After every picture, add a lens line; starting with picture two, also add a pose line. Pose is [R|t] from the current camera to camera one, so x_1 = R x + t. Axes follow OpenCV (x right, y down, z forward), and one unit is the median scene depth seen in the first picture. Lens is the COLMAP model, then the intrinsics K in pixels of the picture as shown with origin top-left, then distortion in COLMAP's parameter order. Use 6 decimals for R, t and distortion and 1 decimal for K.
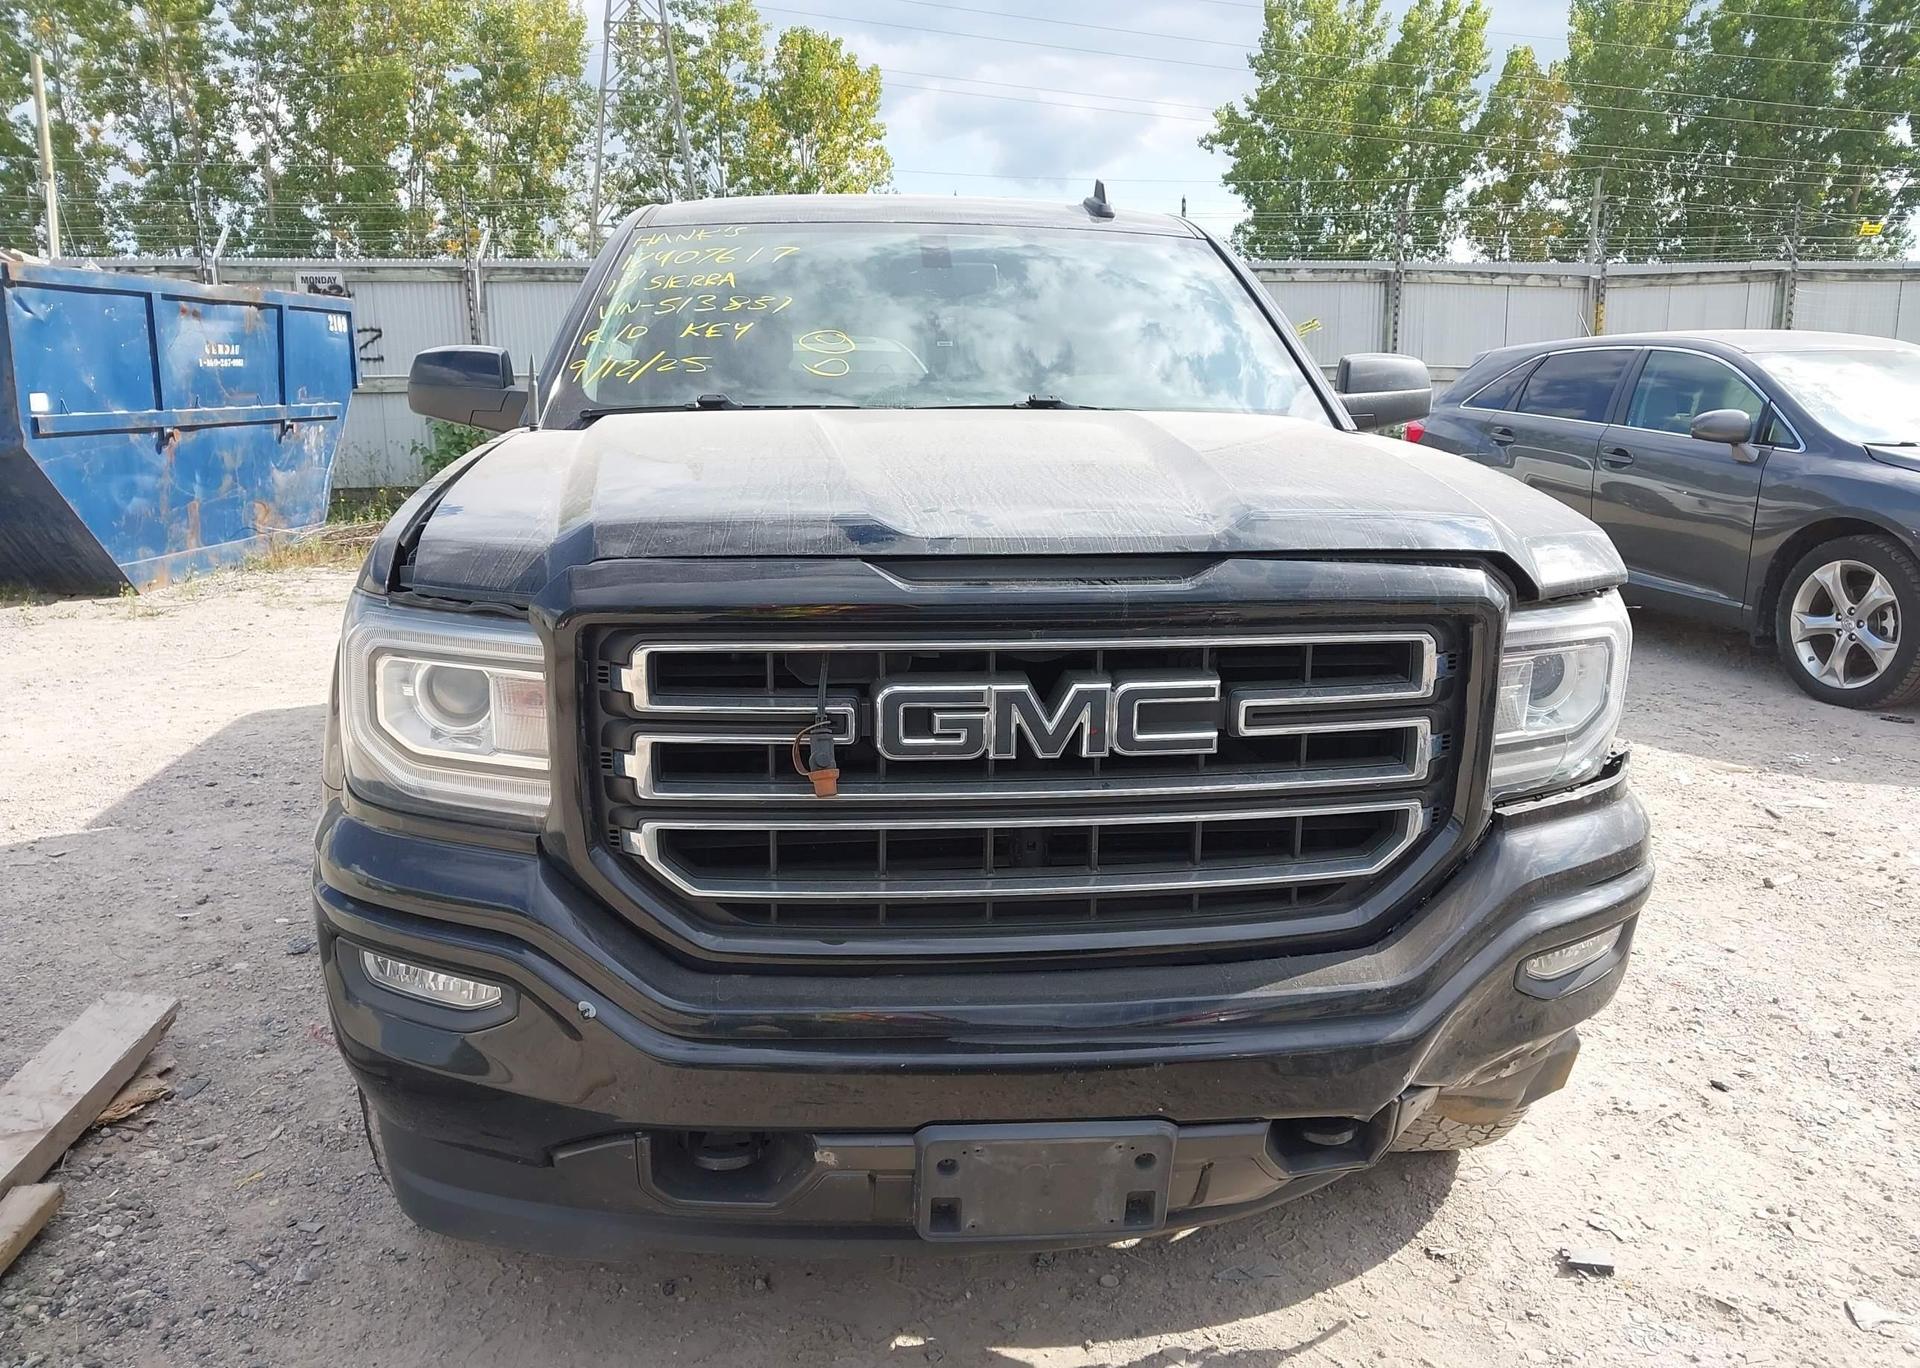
lens RADIAL K [[1527.7, 0, 951.8], [0, 1527.7, 694.8], [0, 0, 1]] dist [0.014826, -0.016261]
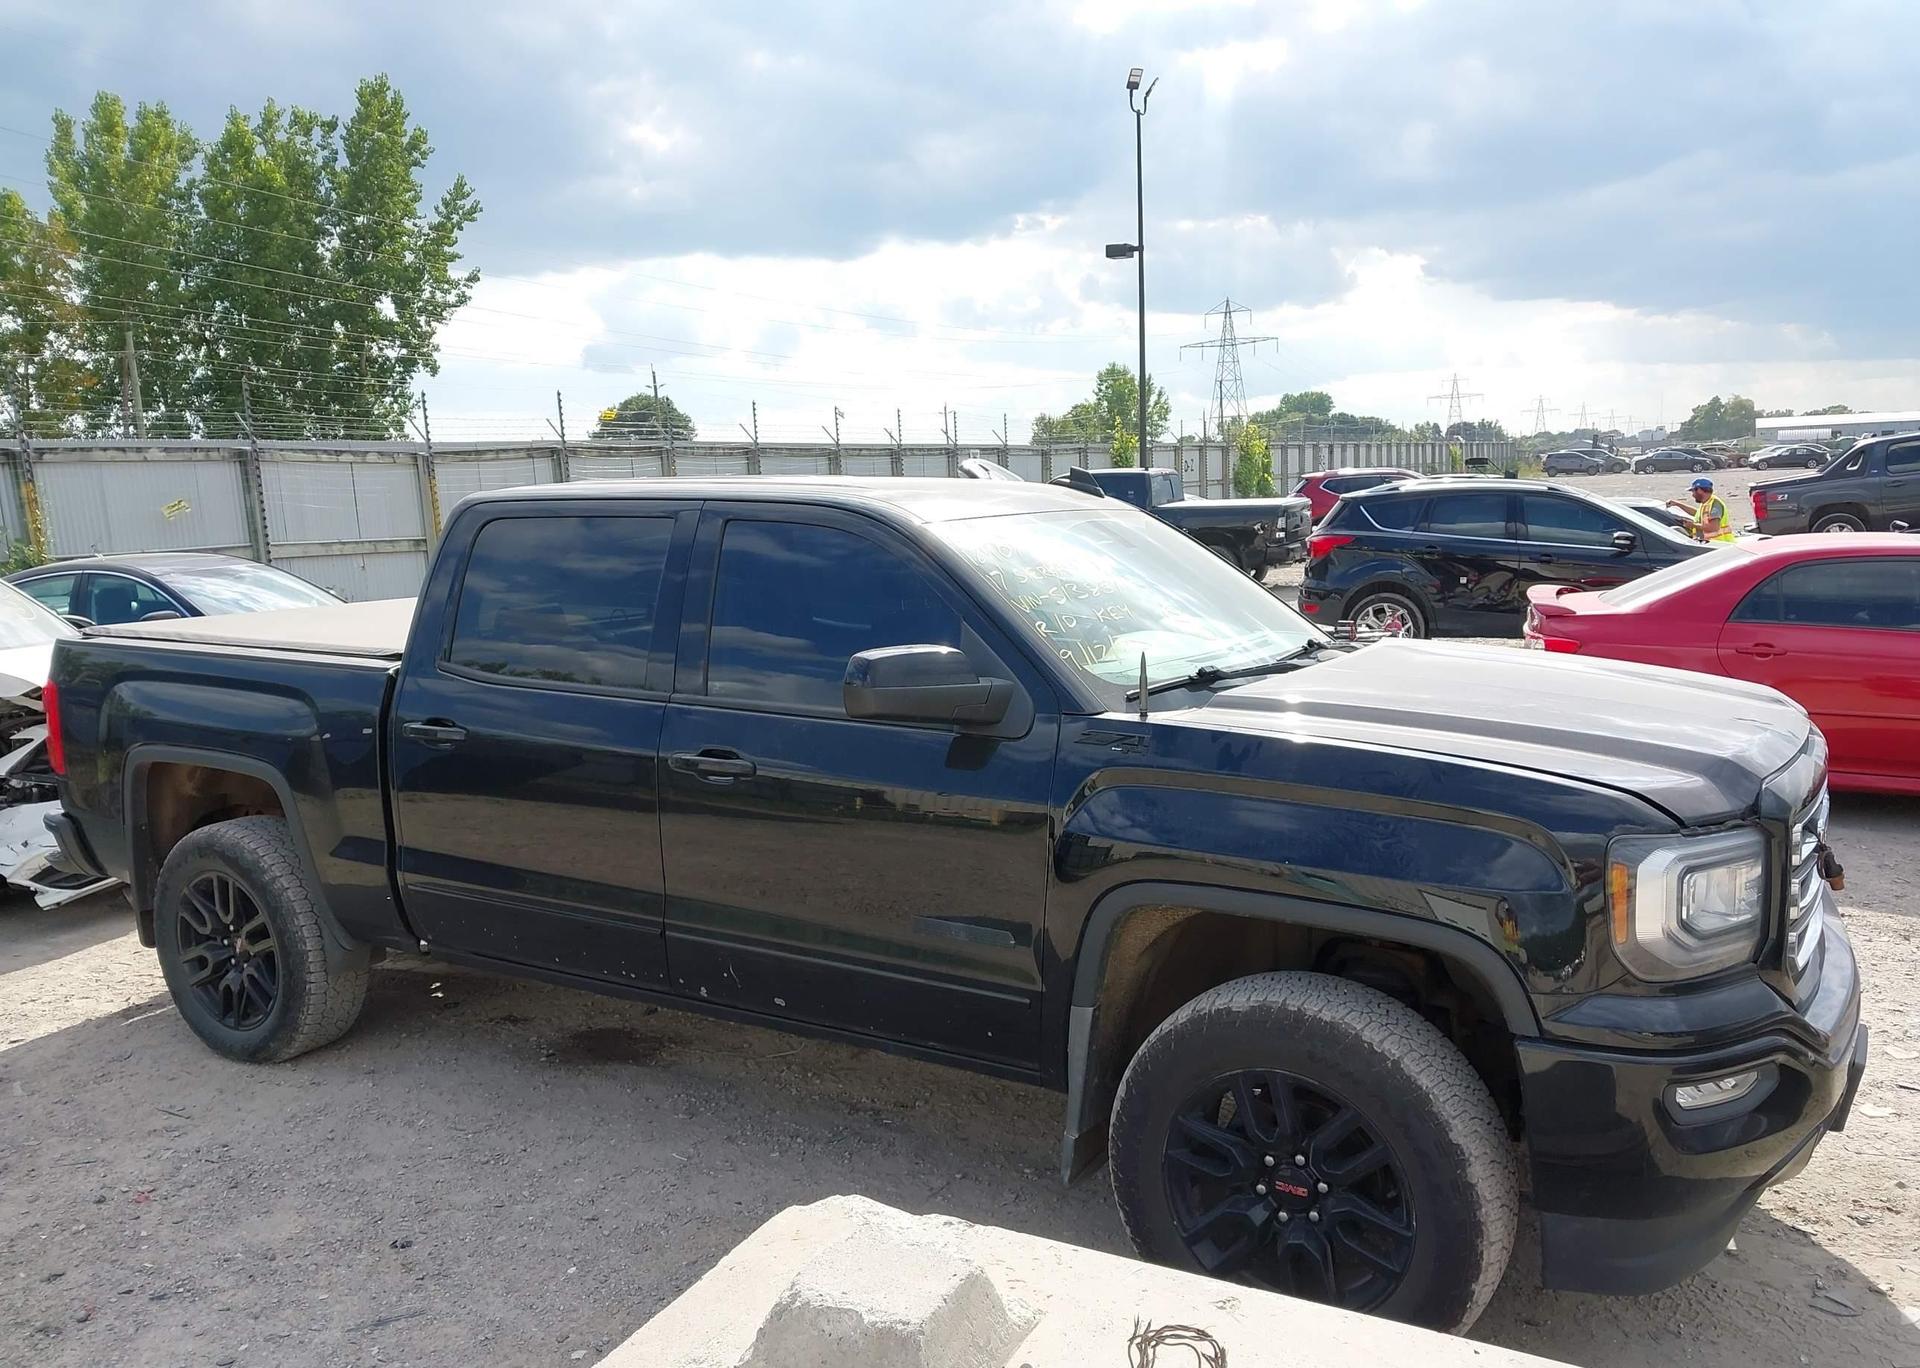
lens RADIAL K [[1527.7, 0, 947.4], [0, 1527.7, 699.9], [0, 0, 1]] dist [0.014826, -0.016261]
pose [[0.608825, -0.129913, 0.782595, -0.054847], [0.198138, 0.980137, 0.008564, -0.009869], [-0.768163, 0.149848, 0.622472, 0.017859]]
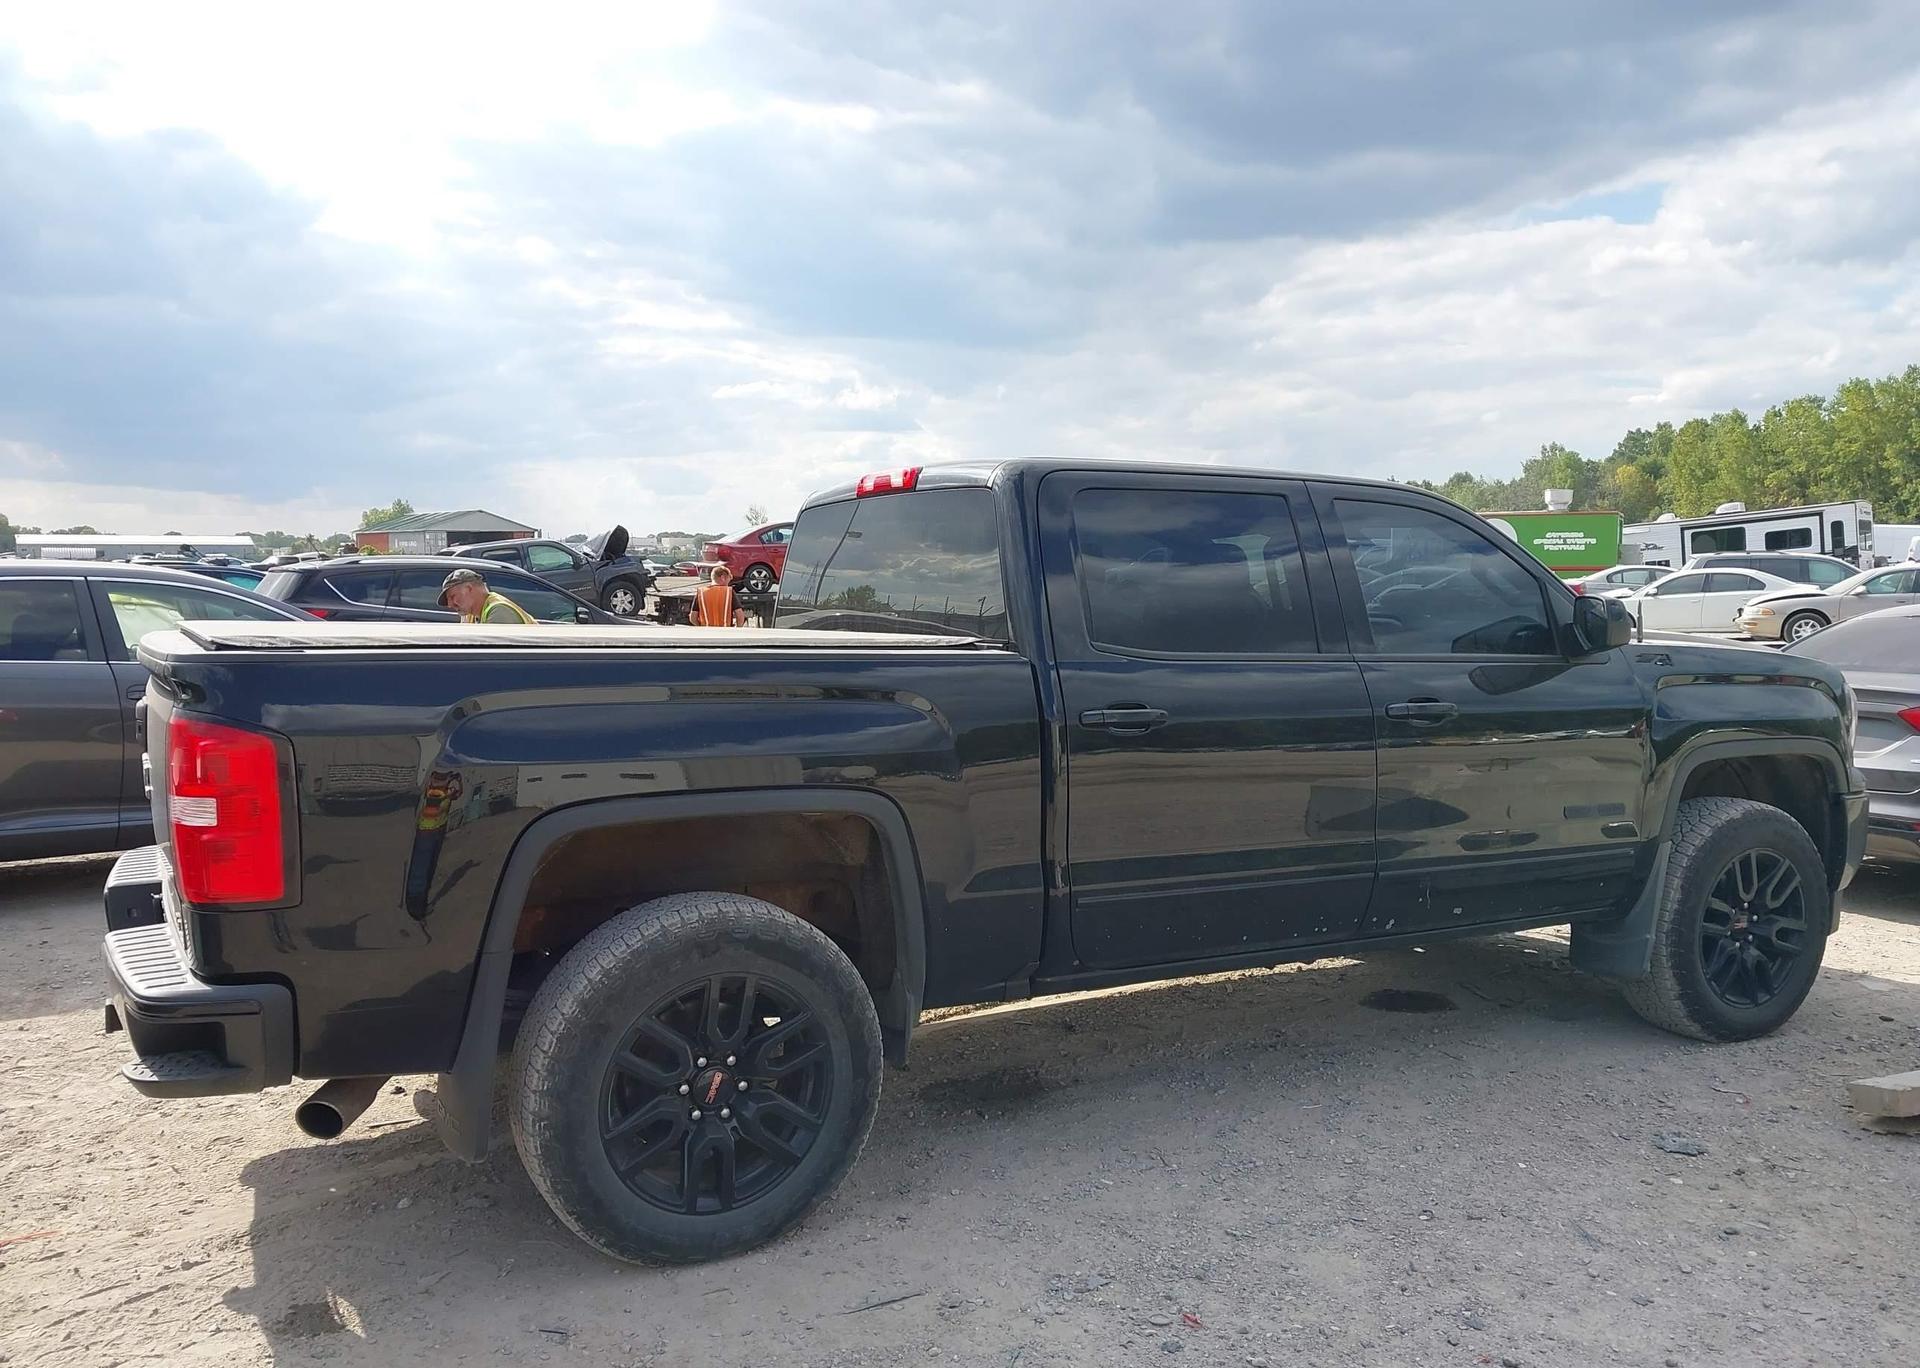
lens RADIAL K [[1527.7, 0, 965.5], [0, 1527.7, 698.4], [0, 0, 1]] dist [0.014826, -0.016261]
pose [[-0.393073, -0.072248, 0.916664, -0.067763], [0.191368, 0.968652, 0.158406, -0.023395], [-0.899373, 0.237685, -0.366925, 0.103407]]
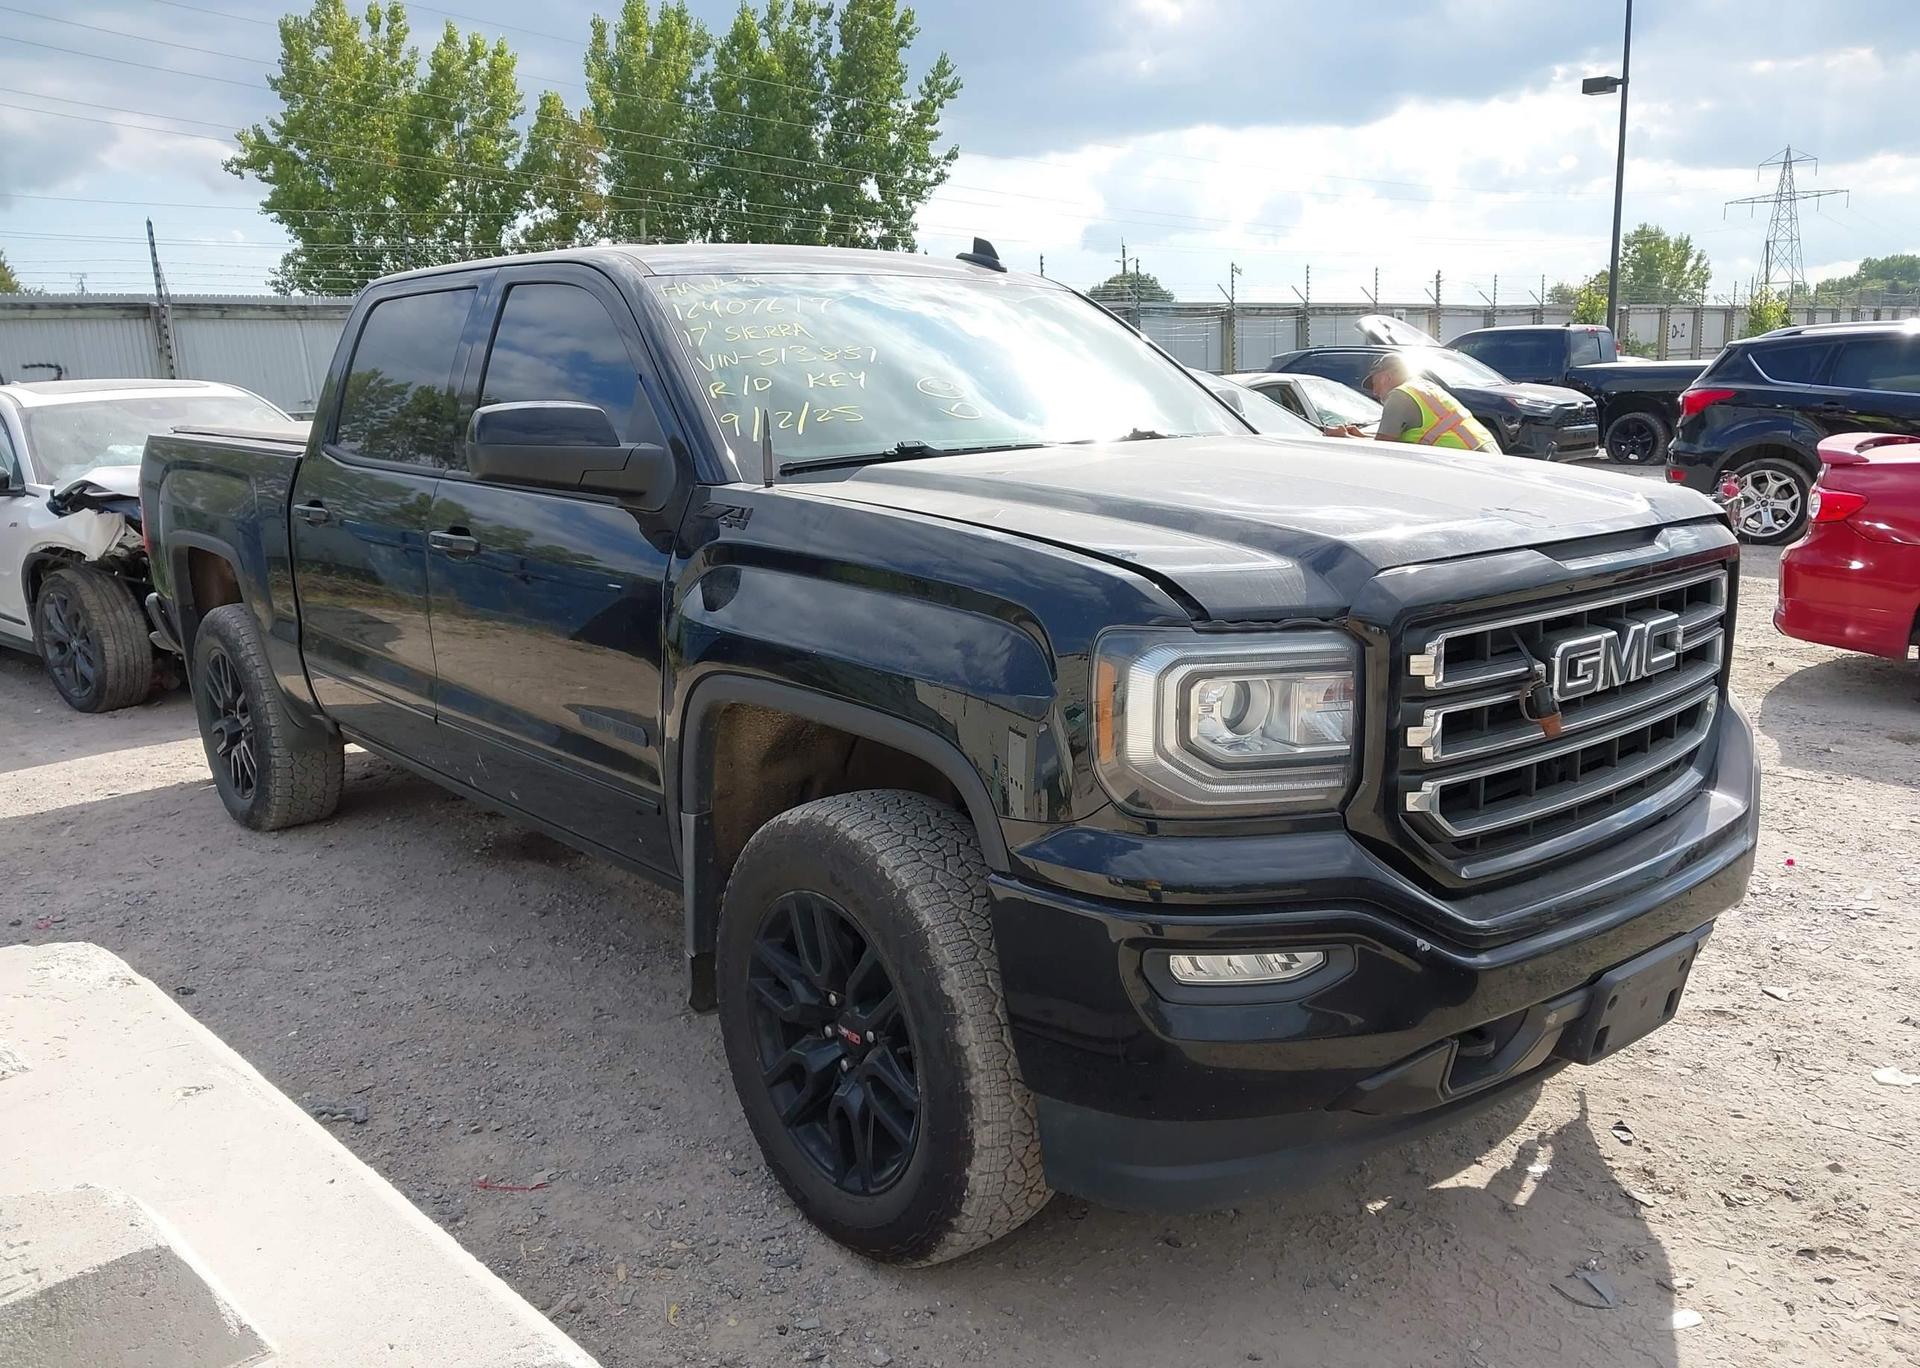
lens RADIAL K [[1527.7, 0, 948.2], [0, 1527.7, 685.1], [0, 0, 1]] dist [0.014826, -0.016261]
pose [[0.825450, -0.134436, 0.548233, -0.031644], [0.148570, 0.988724, 0.018756, -0.001933], [-0.544573, 0.065968, 0.836115, 0.005133]]
